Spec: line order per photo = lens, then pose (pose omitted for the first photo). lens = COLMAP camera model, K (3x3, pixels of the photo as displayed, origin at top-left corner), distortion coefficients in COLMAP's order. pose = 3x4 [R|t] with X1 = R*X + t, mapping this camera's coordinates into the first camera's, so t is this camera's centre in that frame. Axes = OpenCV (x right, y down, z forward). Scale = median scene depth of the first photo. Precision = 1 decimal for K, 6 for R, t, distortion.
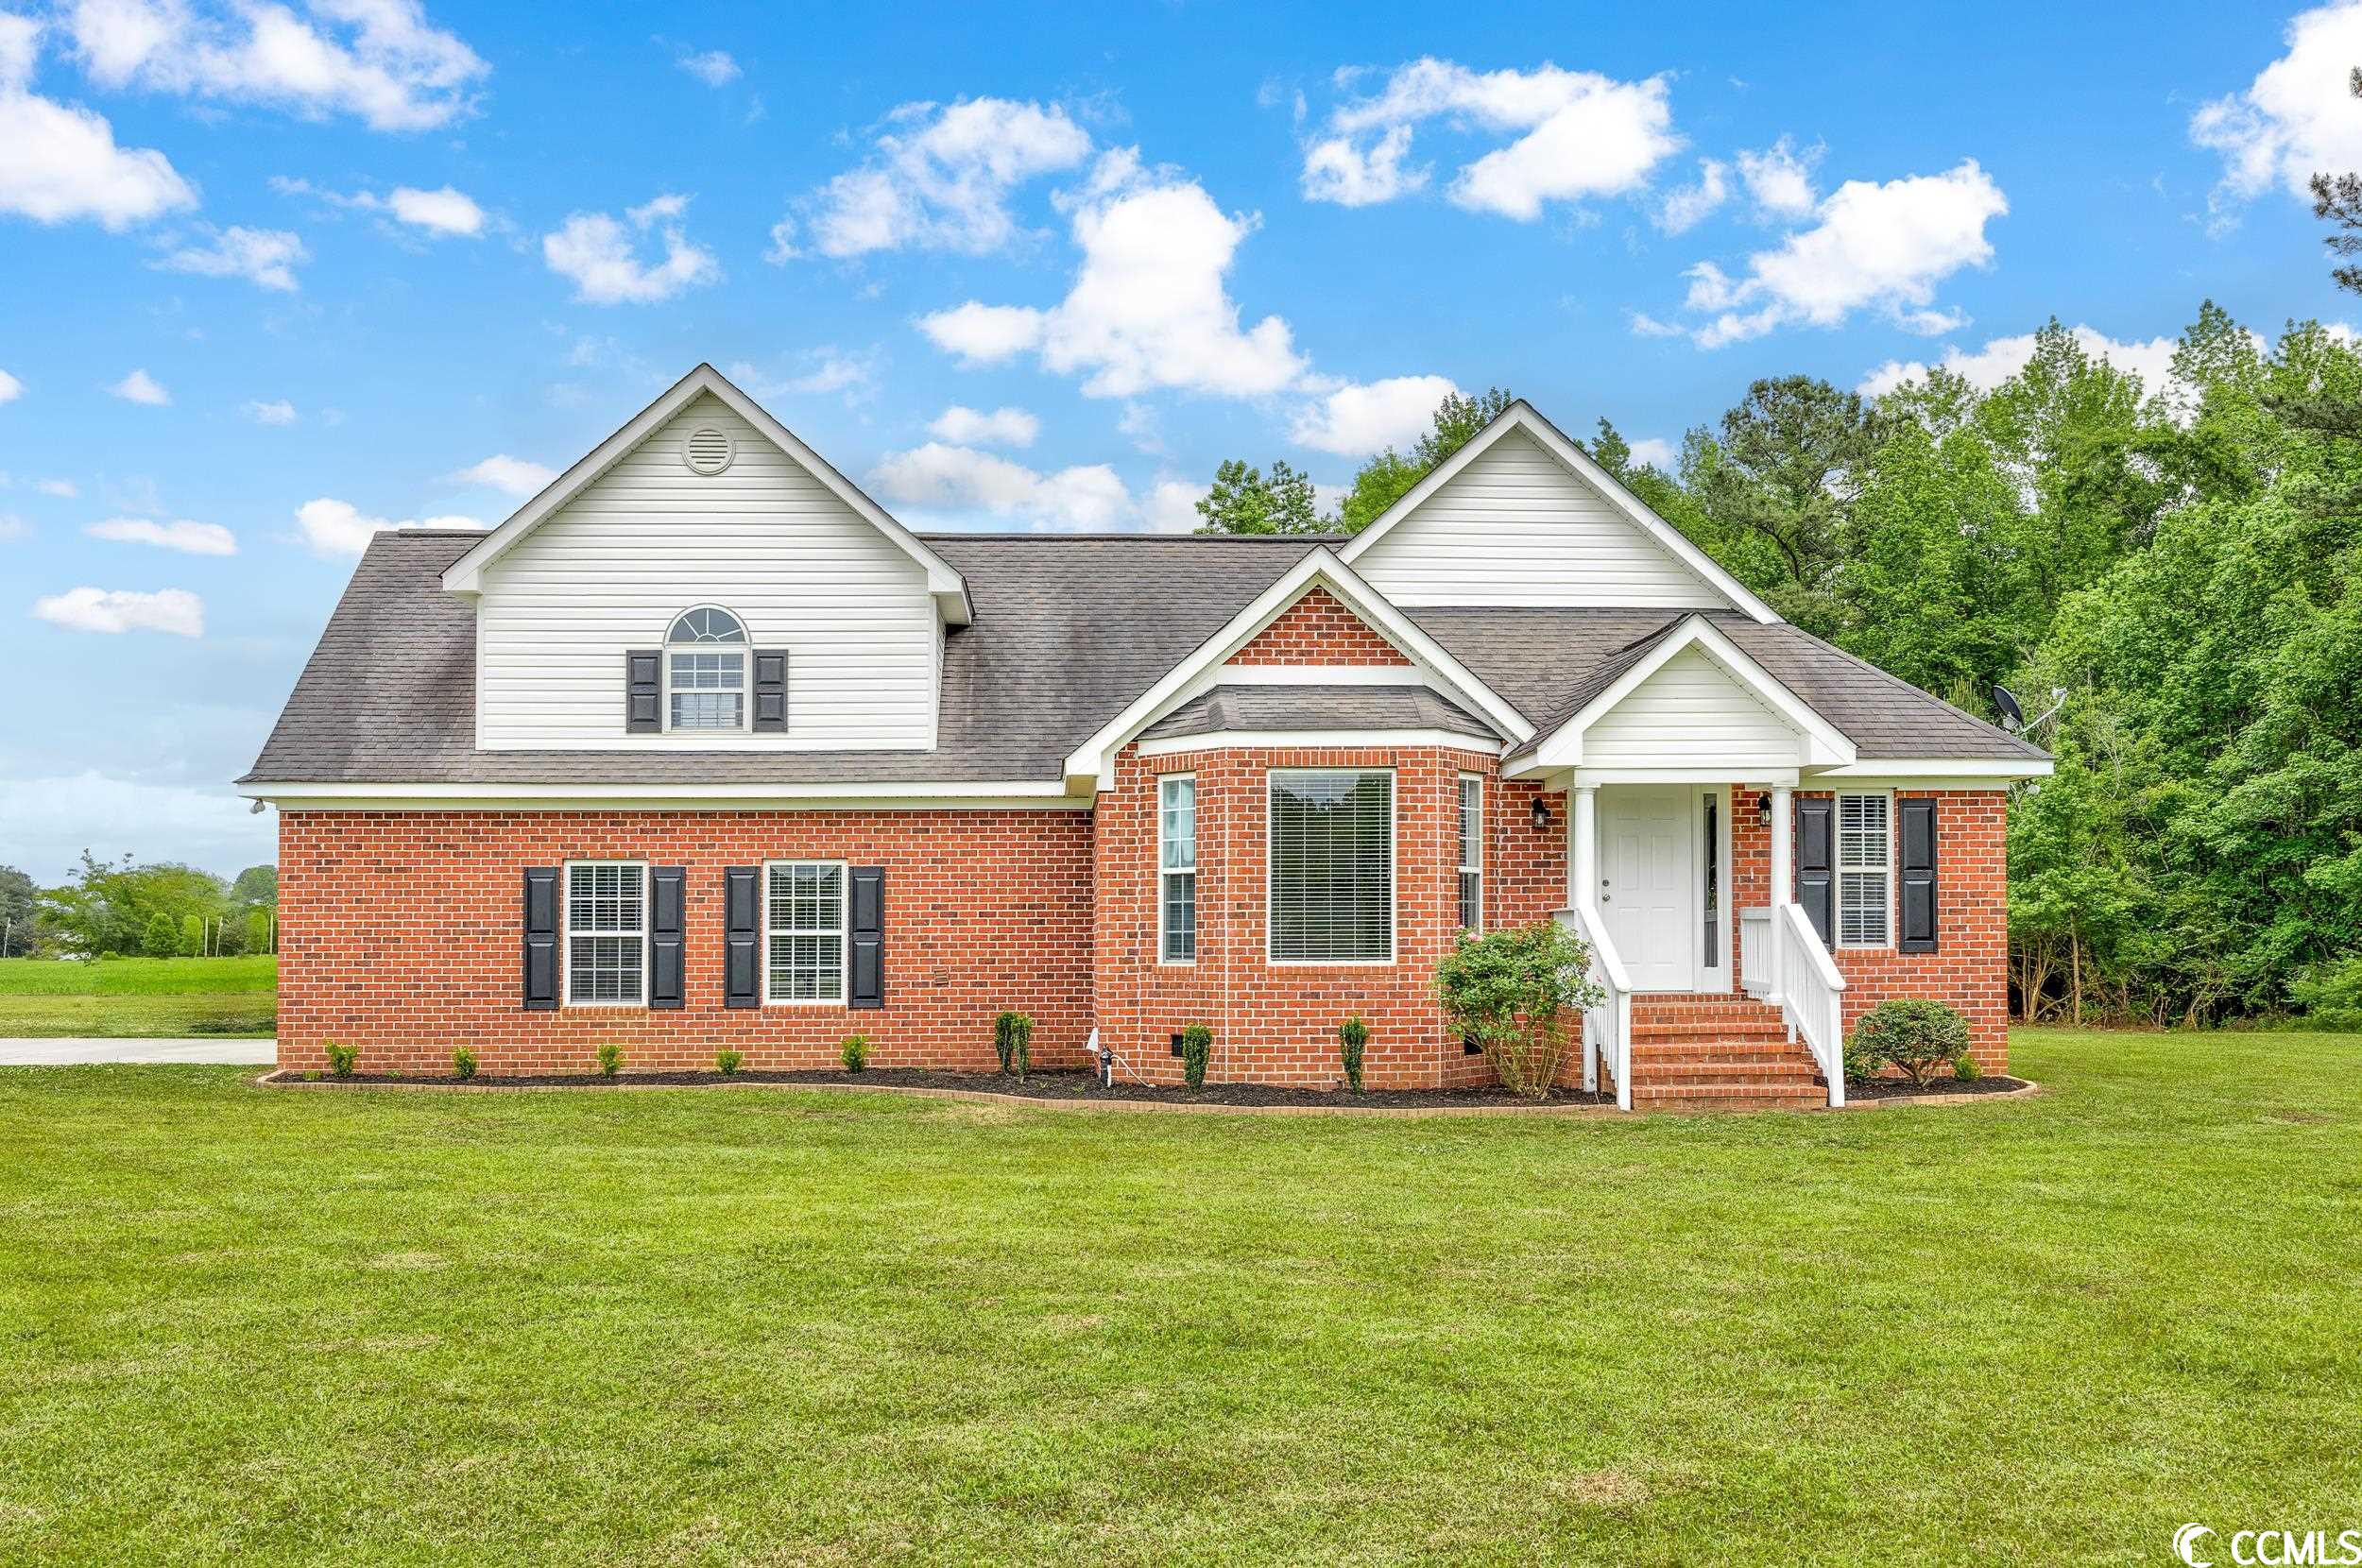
lens RADIAL K [[2129.8, 0, 1167.7], [0, 2129.8, 930.0], [0, 0, 1]] dist [-0.001507, 0.001016]
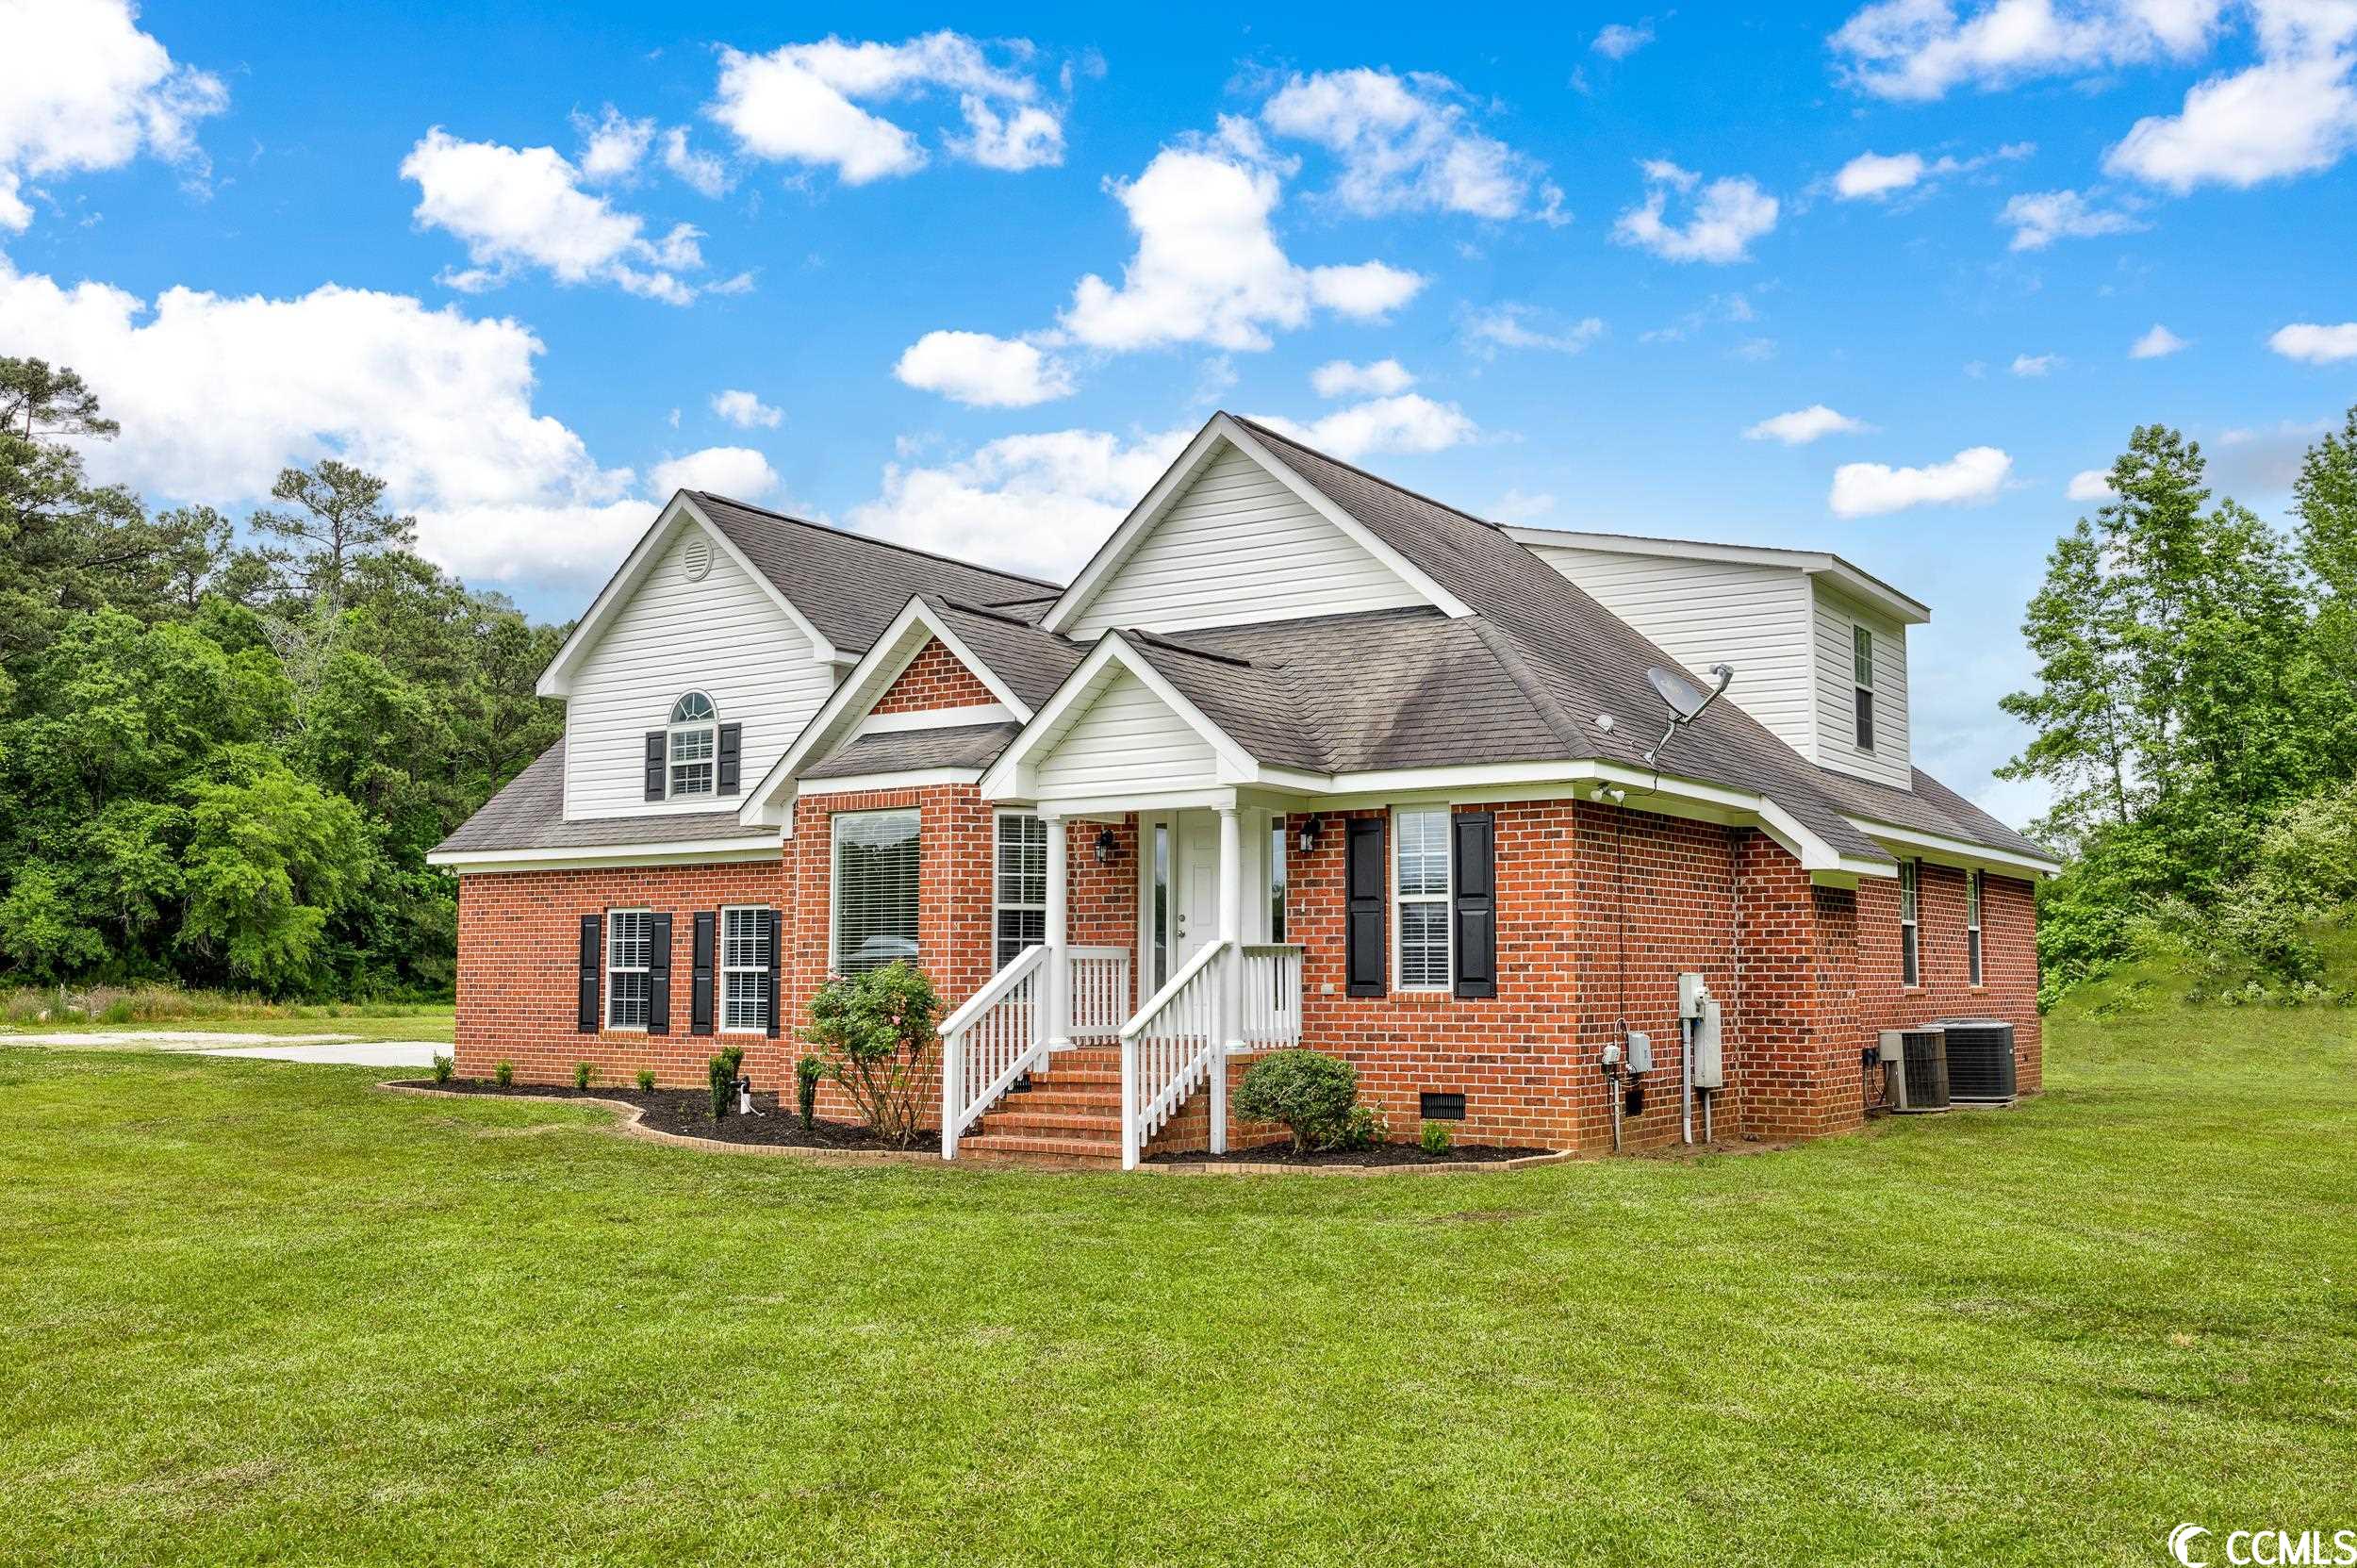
lens RADIAL K [[2102.4, 0, 1178.5], [0, 2102.4, 784.0], [0, 0, 1]] dist [-0.005004, -0.002242]
pose [[0.792999, -0.051182, -0.607070, 0.705252], [0.000583, 0.996528, -0.083255, -0.003685], [0.609223, 0.065667, 0.790275, 0.248787]]
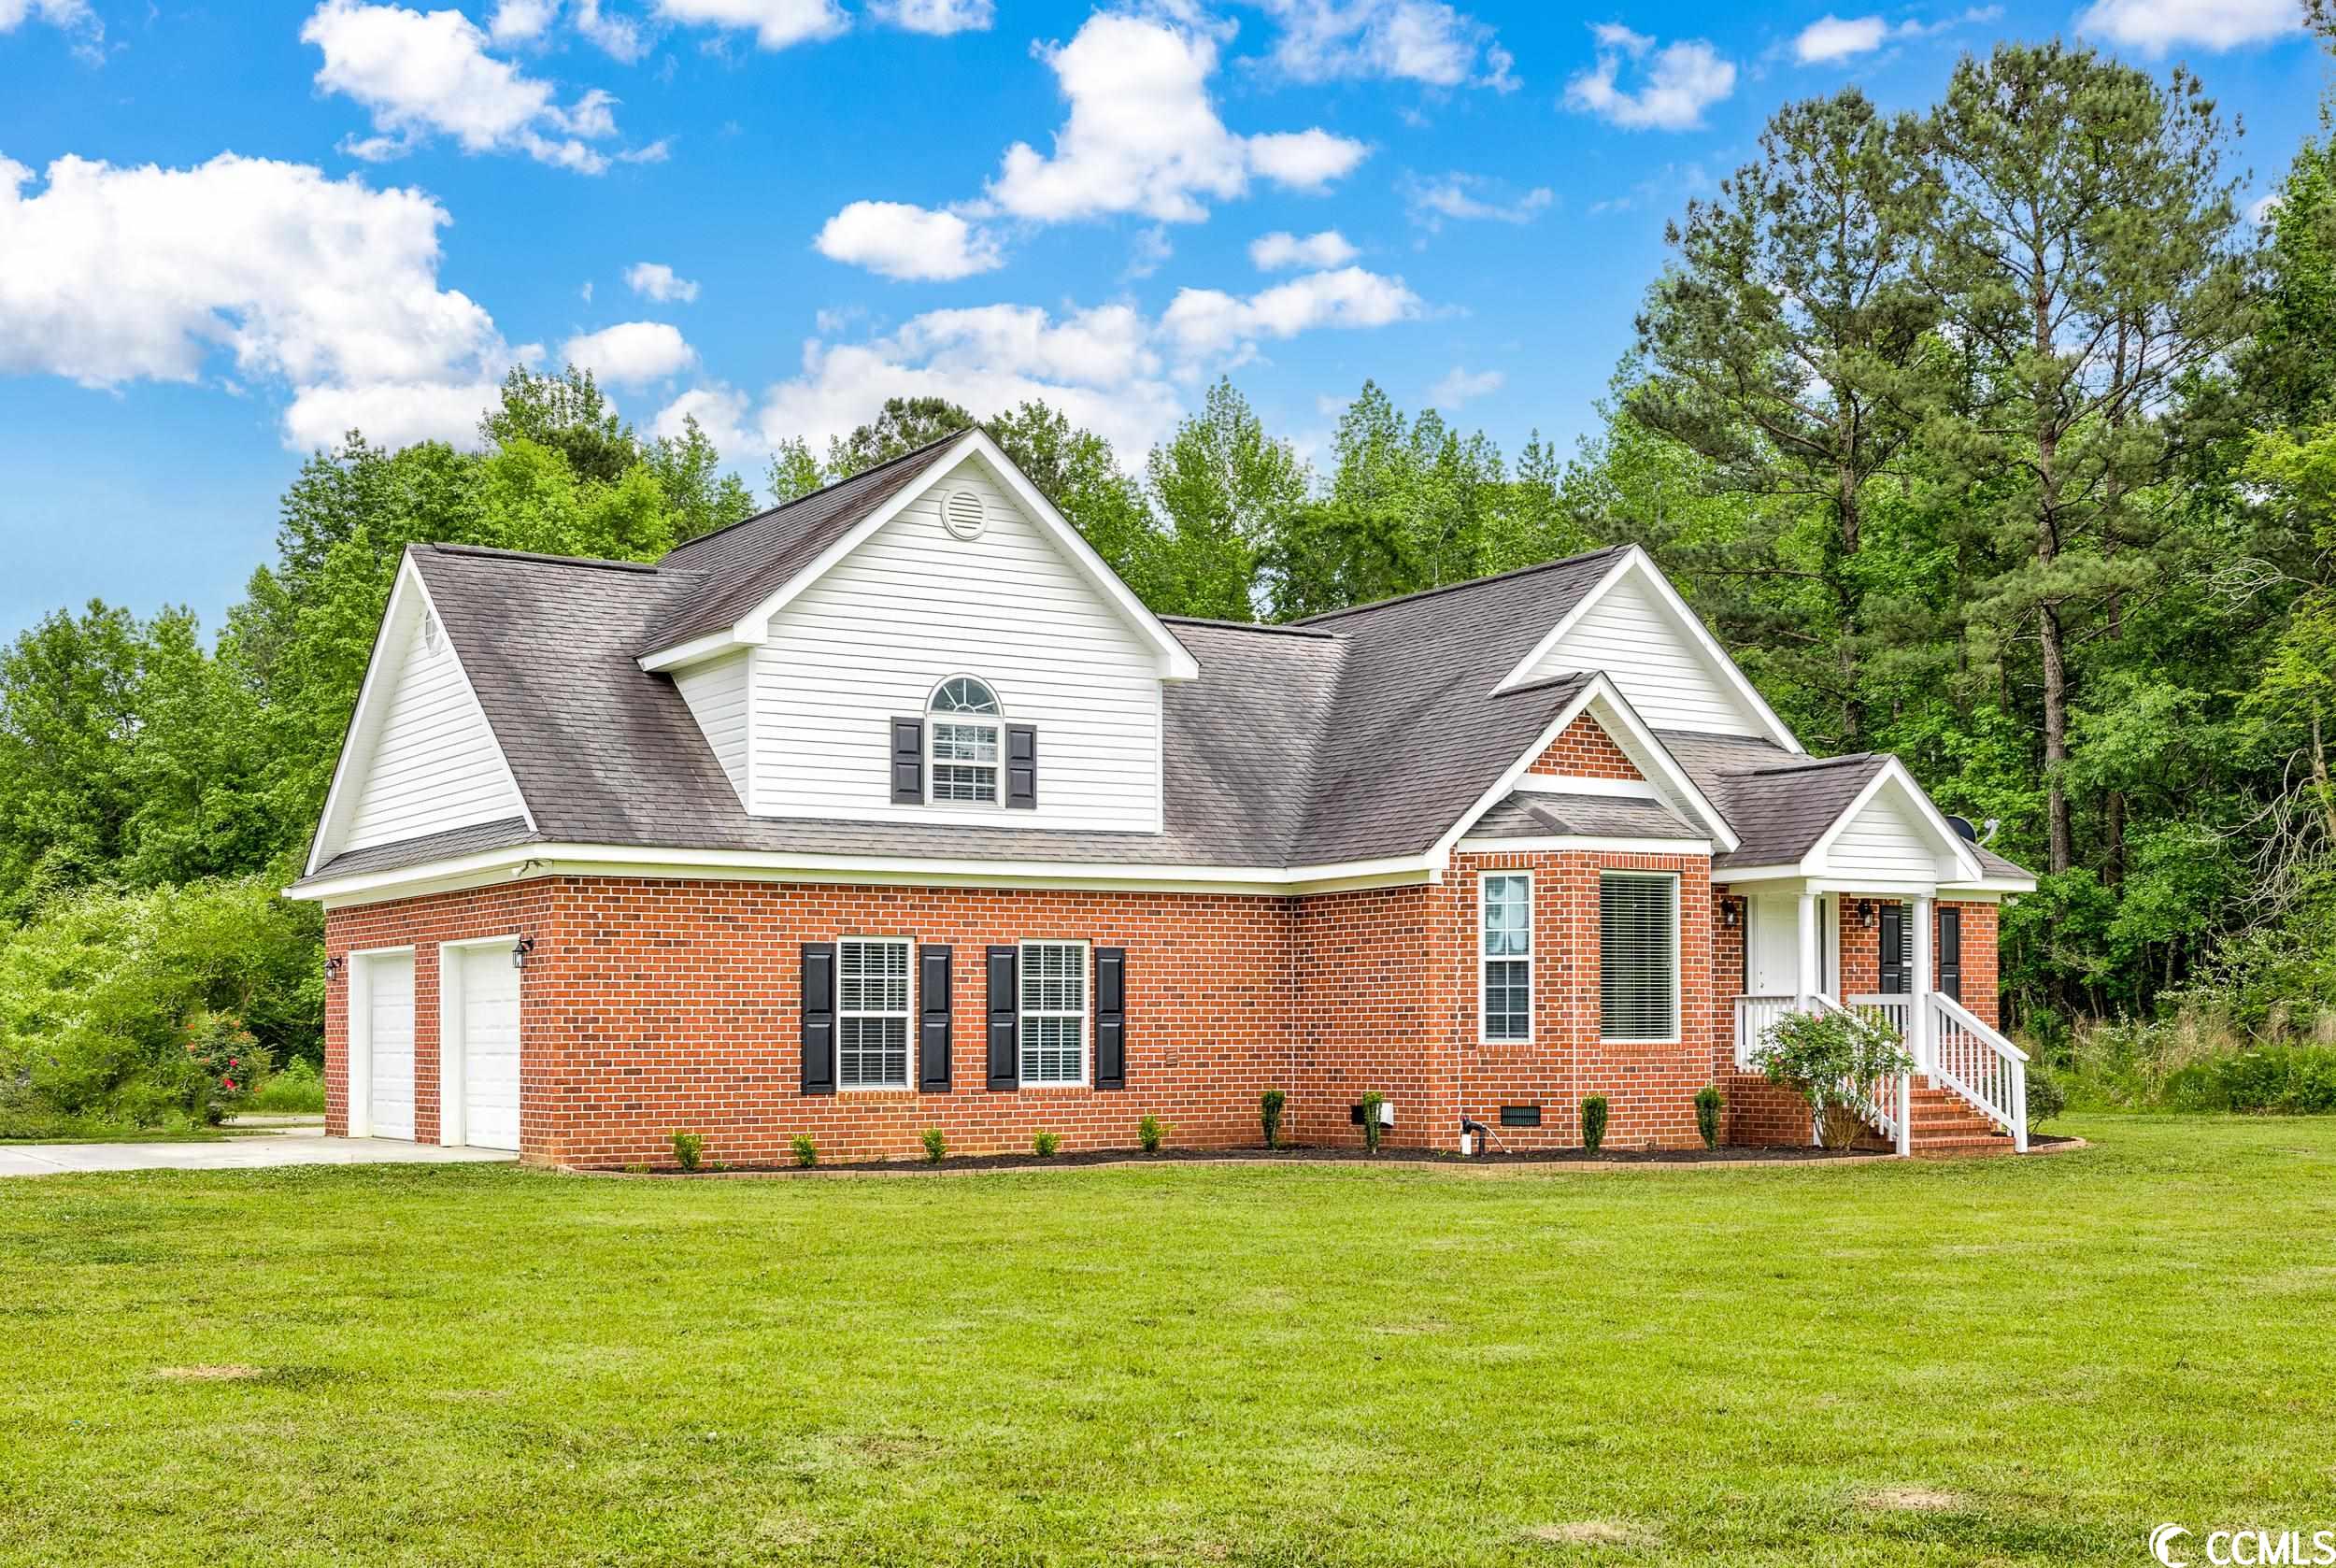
lens RADIAL K [[2678.8, 0, 1170.3], [0, 2678.8, 1044.9], [0, 0, 1]] dist [-0.001842, -0.004337]
pose [[0.860365, -0.002894, 0.509670, -0.761920], [-0.002416, 0.999949, 0.009756, 0.003547], [-0.509672, -0.009625, 0.860315, -0.097438]]
